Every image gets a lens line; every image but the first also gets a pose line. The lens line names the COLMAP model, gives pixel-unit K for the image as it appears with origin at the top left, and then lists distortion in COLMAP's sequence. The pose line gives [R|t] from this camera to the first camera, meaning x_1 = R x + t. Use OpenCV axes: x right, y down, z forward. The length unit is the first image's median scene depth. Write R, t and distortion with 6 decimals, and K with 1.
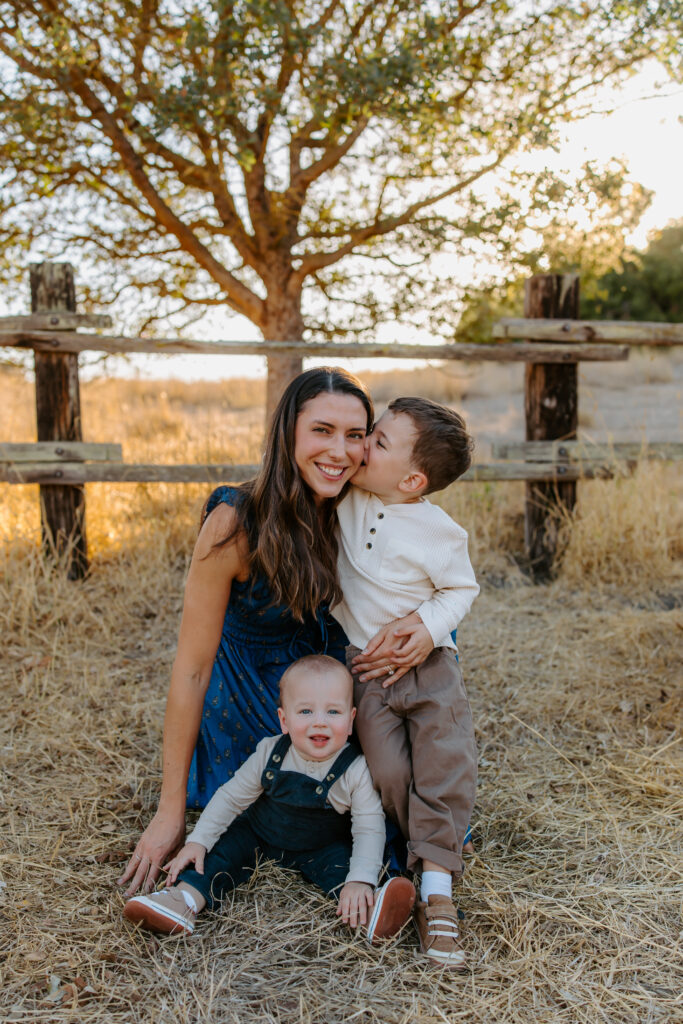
lens RADIAL K [[962.5, 0, 342.9], [0, 962.5, 516.6], [0, 0, 1]] dist [-0.004601, 0.000000]
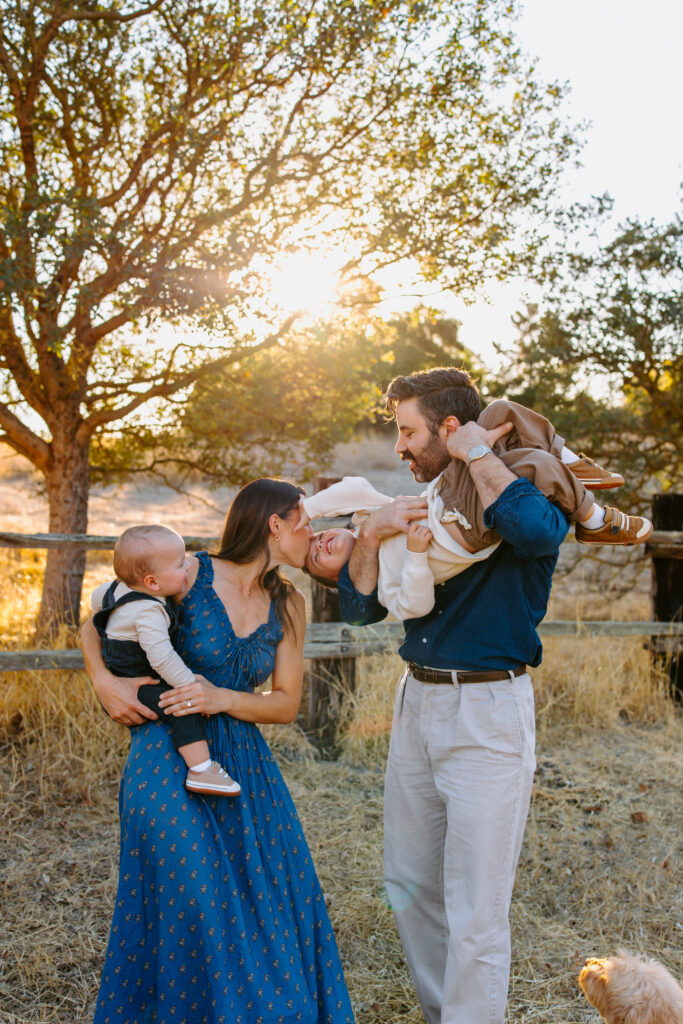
lens RADIAL K [[962.5, 0, 337.7], [0, 962.5, 516.2], [0, 0, 1]] dist [-0.004601, 0.000000]
pose [[0.963854, 0.030688, 0.264657, -0.090583], [-0.011368, 0.997177, -0.074225, -0.126811], [-0.266188, 0.068533, 0.961482, -0.108478]]
